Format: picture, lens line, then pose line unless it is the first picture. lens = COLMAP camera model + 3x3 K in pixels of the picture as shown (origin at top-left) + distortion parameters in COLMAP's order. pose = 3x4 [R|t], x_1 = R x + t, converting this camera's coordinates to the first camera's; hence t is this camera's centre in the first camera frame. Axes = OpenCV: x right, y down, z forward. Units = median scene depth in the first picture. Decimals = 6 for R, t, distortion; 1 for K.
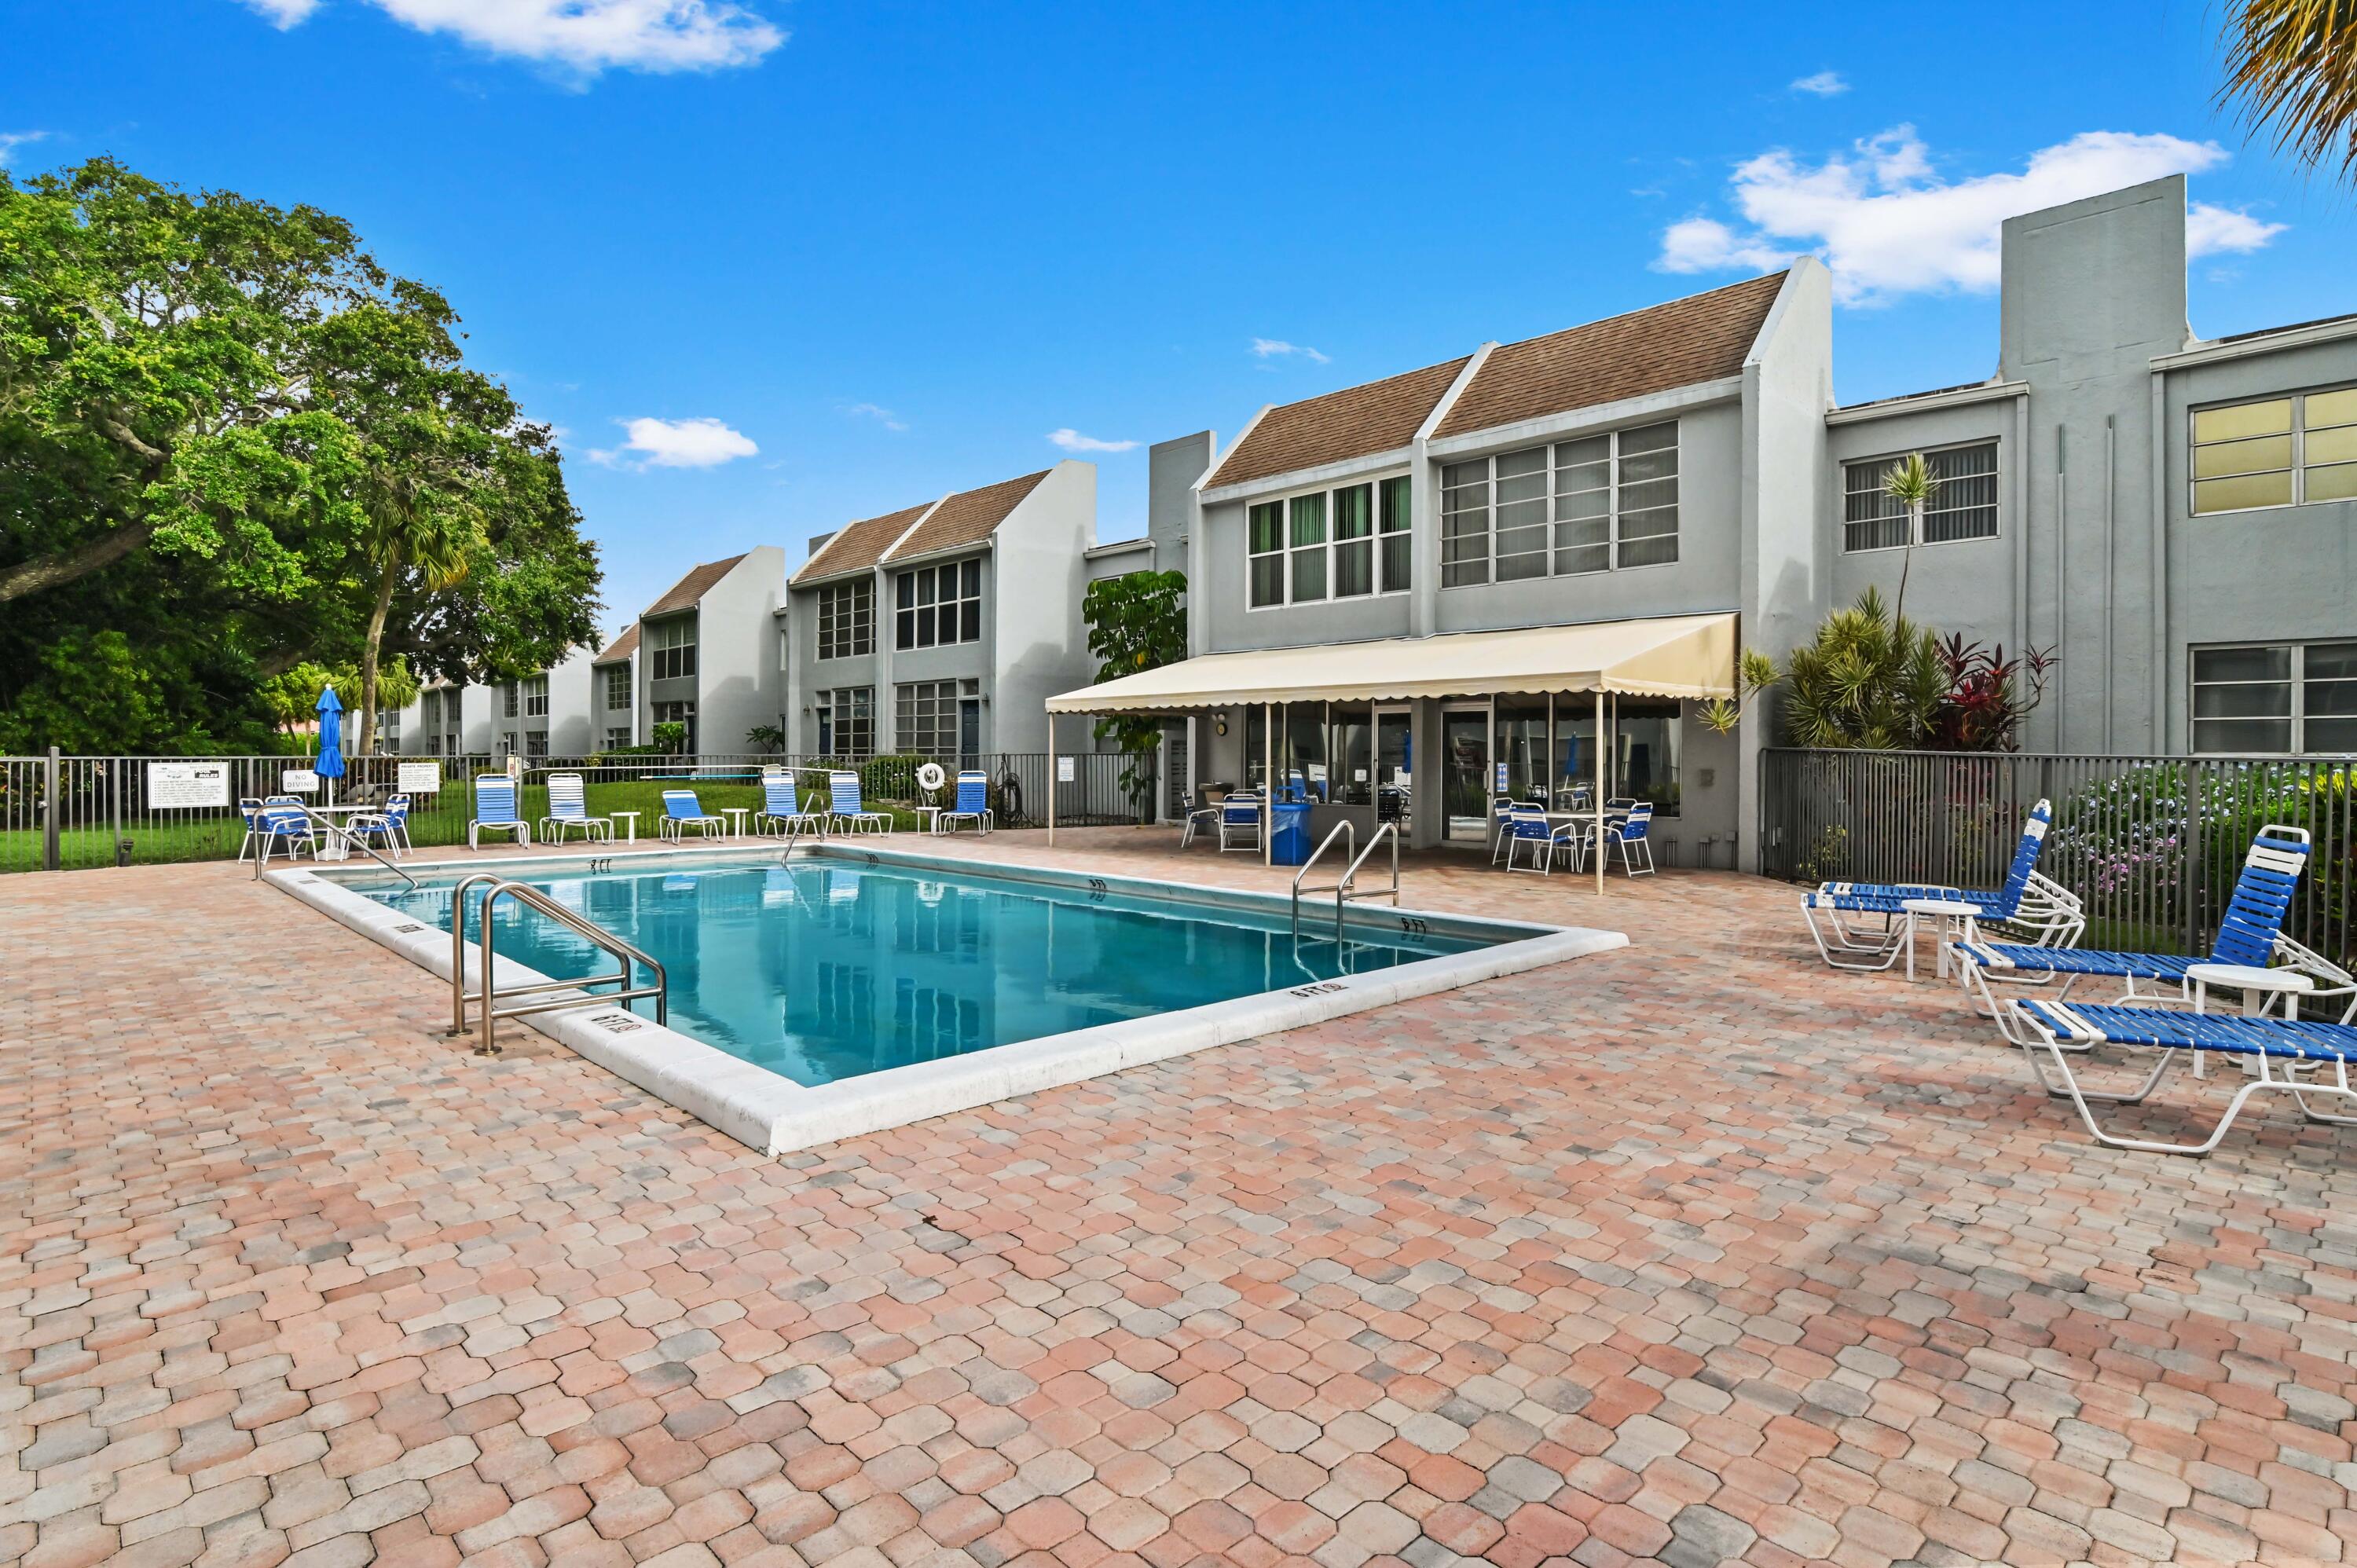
lens RADIAL K [[1206.7, 0, 1178.4], [0, 1206.7, 758.6], [0, 0, 1]] dist [-0.001088, -0.000126]
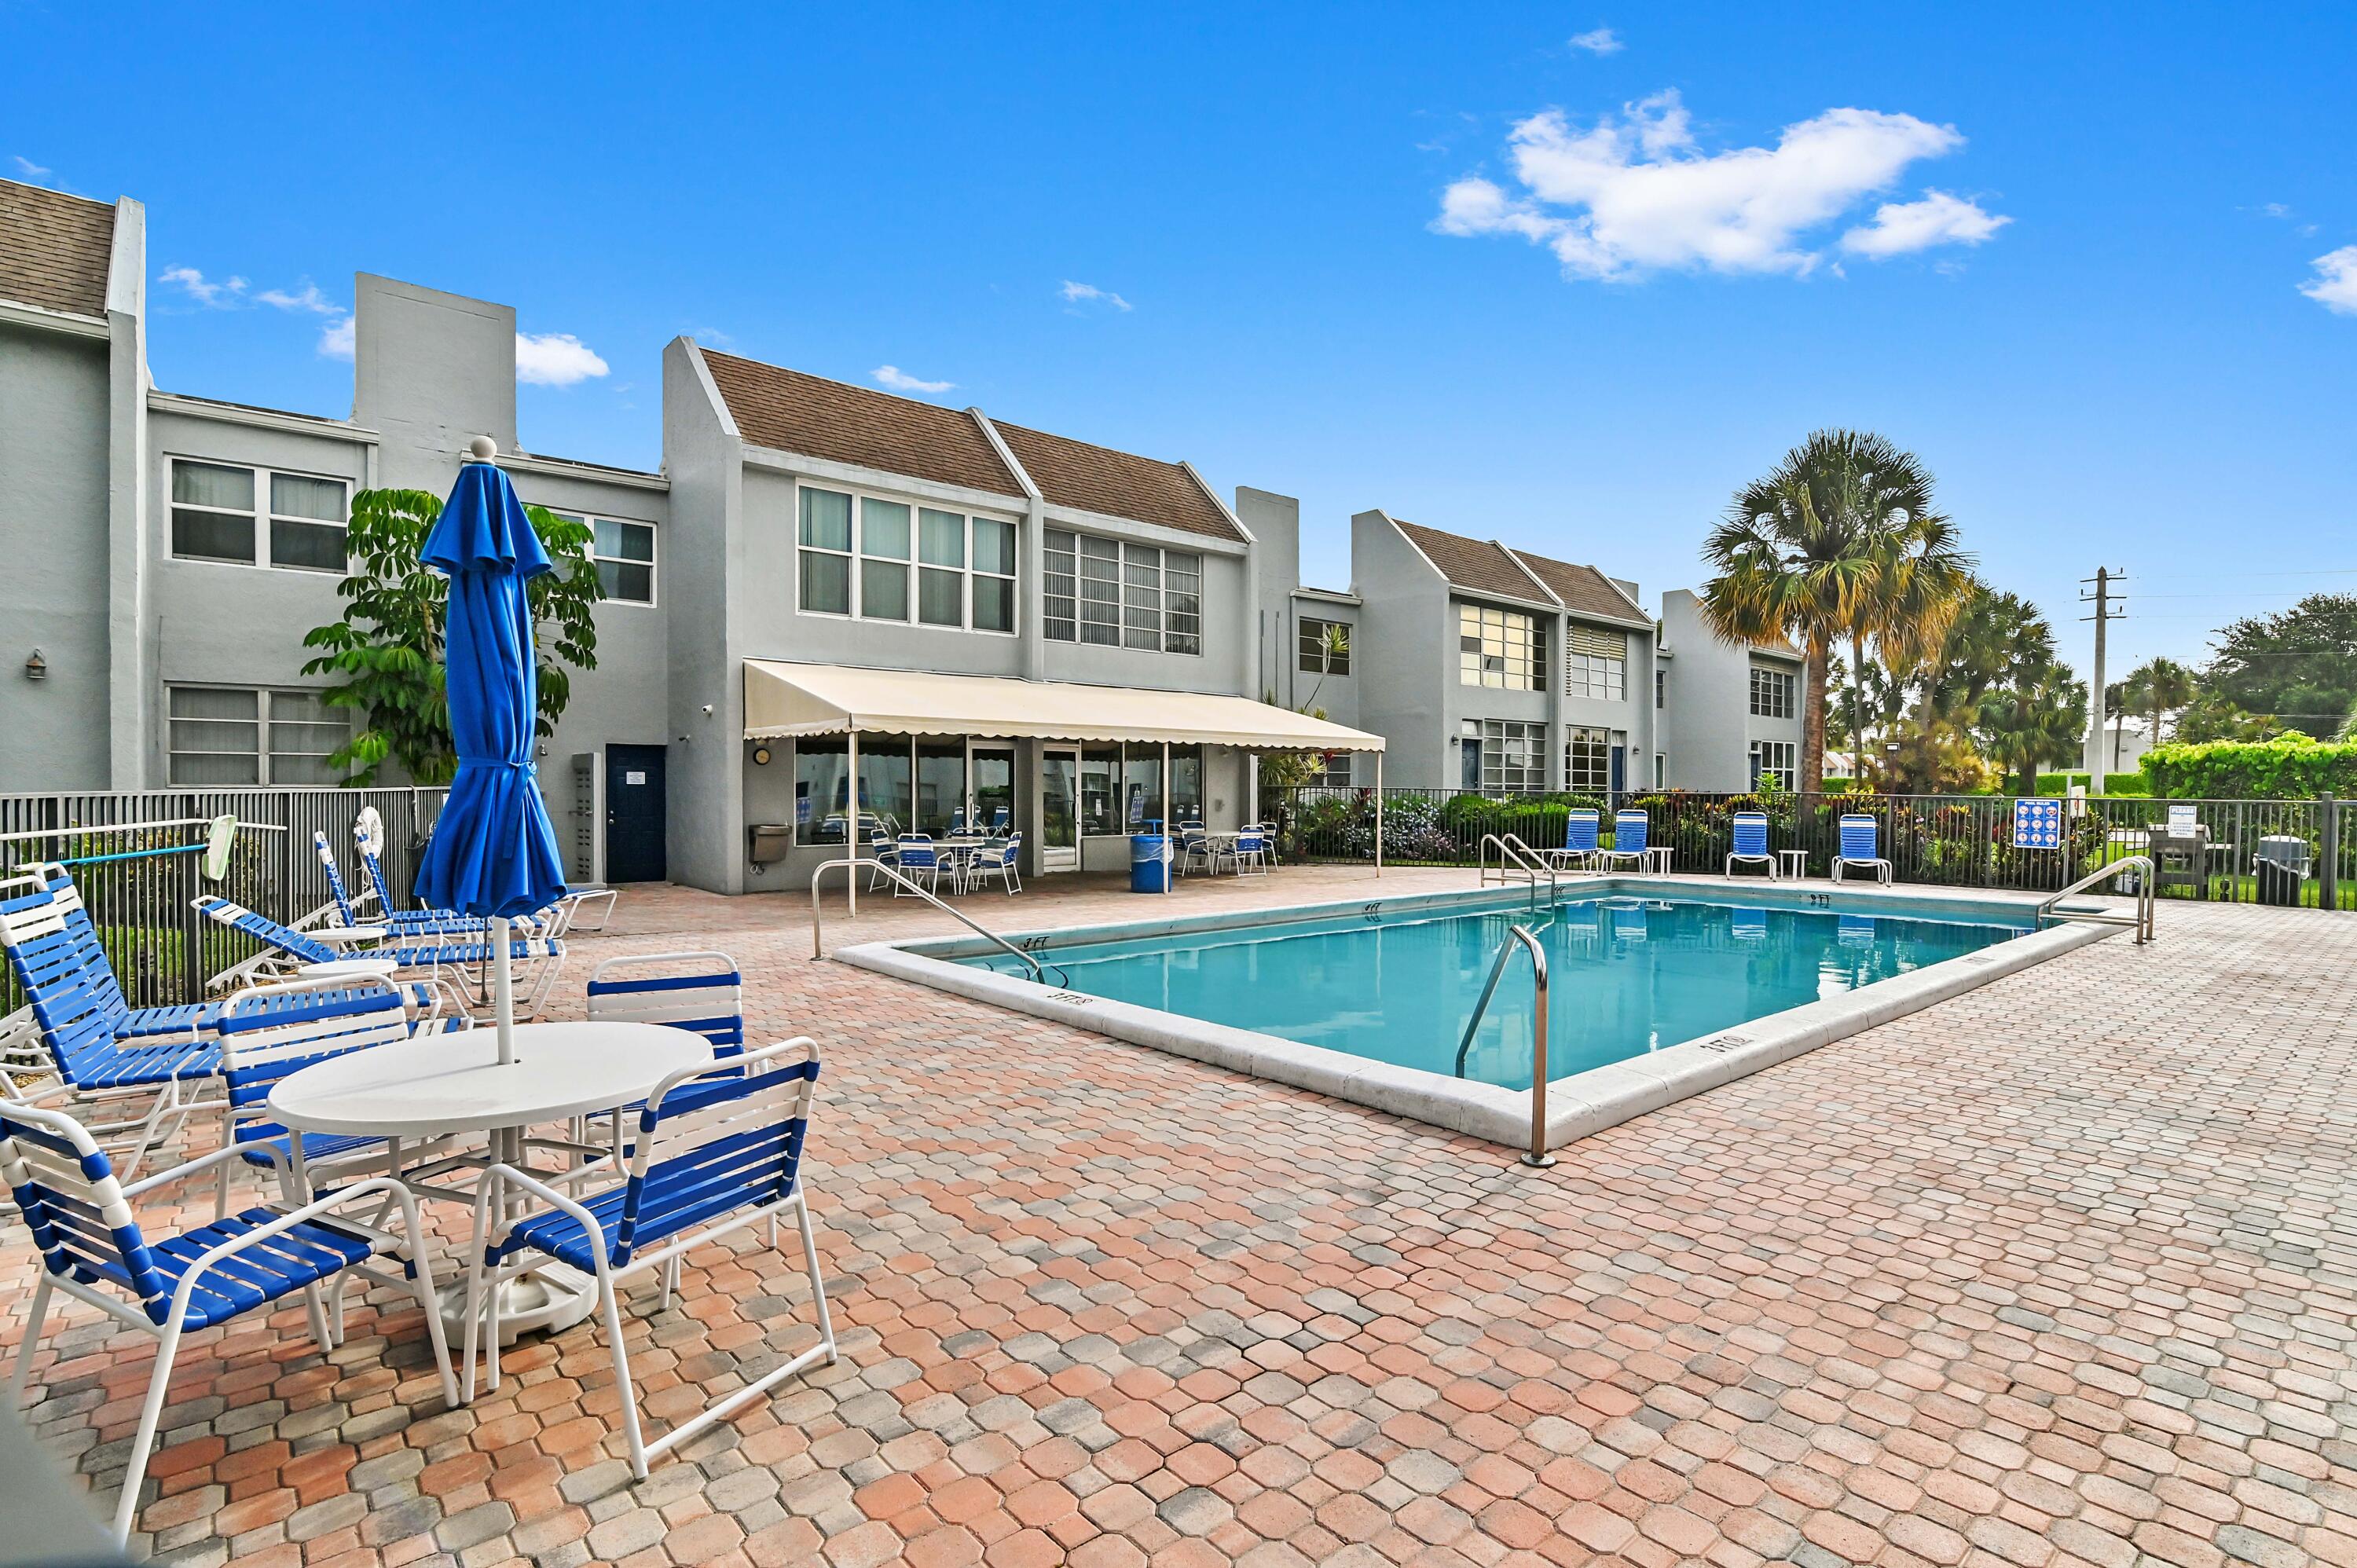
lens RADIAL K [[1145.1, 0, 1187.3], [0, 1145.1, 793.5], [0, 0, 1]] dist [-0.016185, 0.000100]
pose [[0.038017, -0.004376, 0.999267, -0.829213], [0.003707, 0.999984, 0.004238, -0.005106], [-0.999270, 0.003543, 0.038033, 0.851749]]
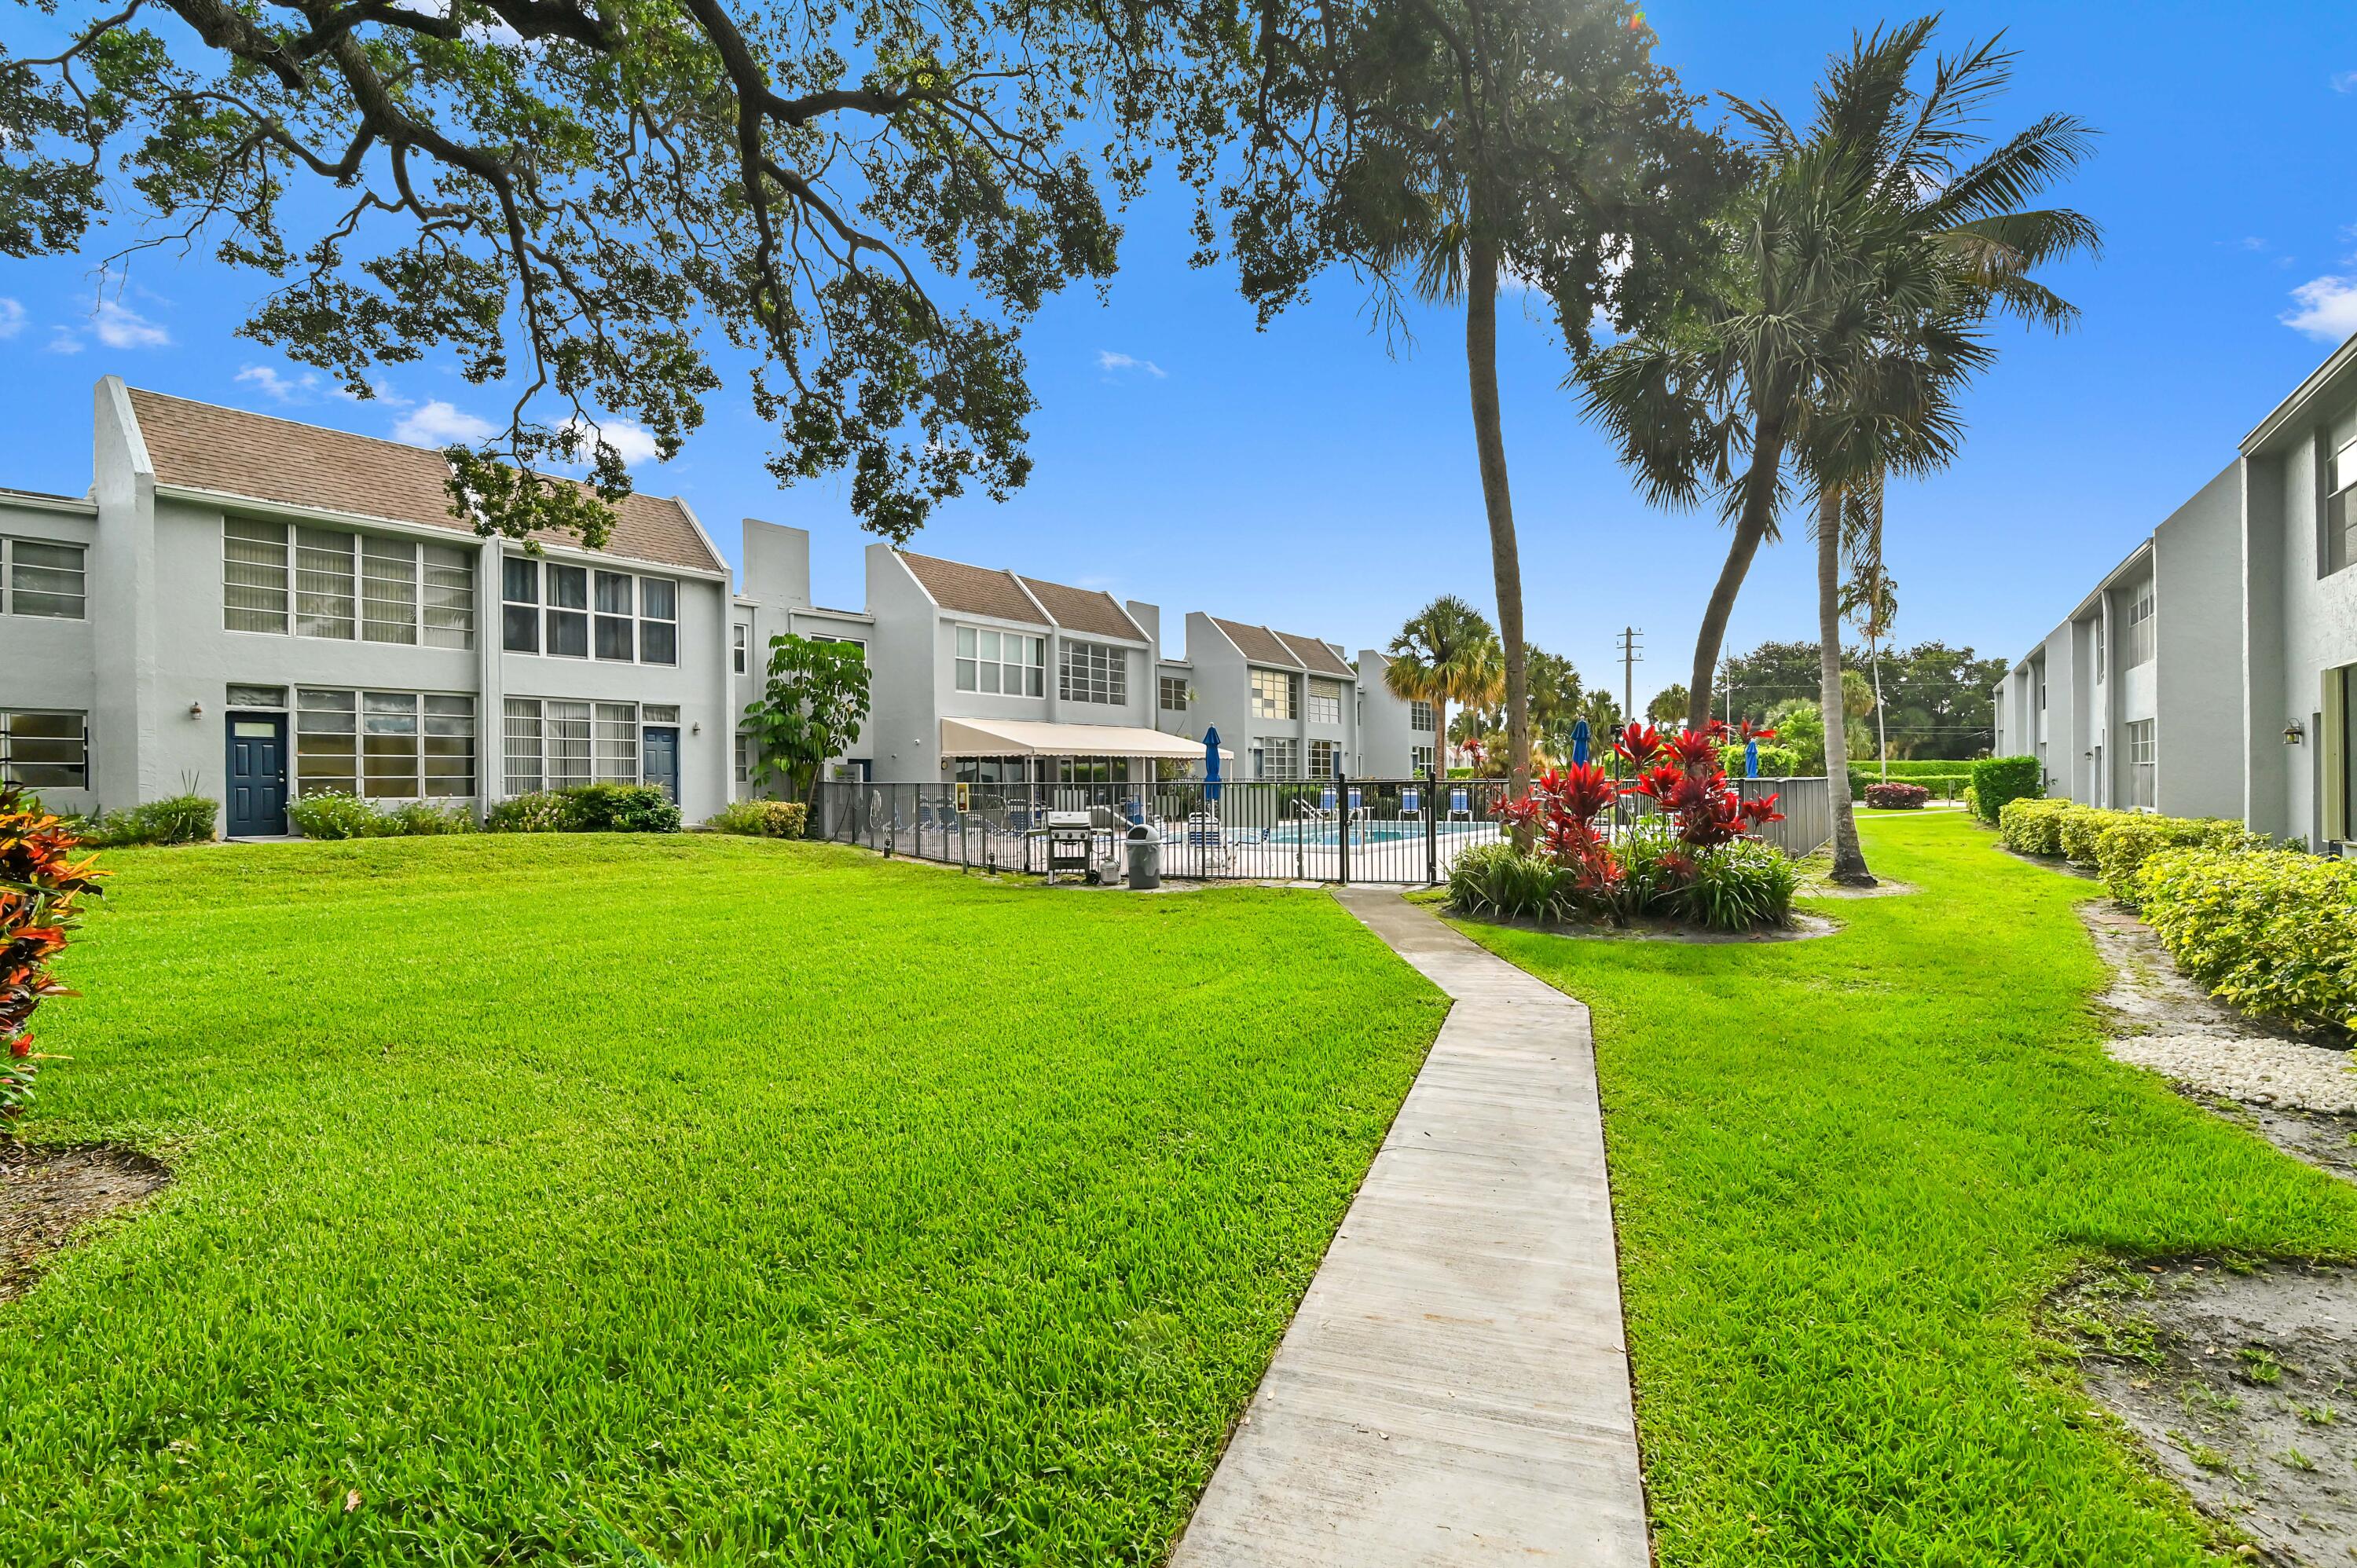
lens RADIAL K [[1086.7, 0, 1173.5], [0, 1086.7, 767.0], [0, 0, 1]] dist [-0.017423, -0.000068]
pose [[-0.197247, 0.012569, 0.980273, -1.628851], [0.013993, 0.999852, -0.010004, -0.006771], [-0.980254, 0.011744, -0.197394, 1.190318]]
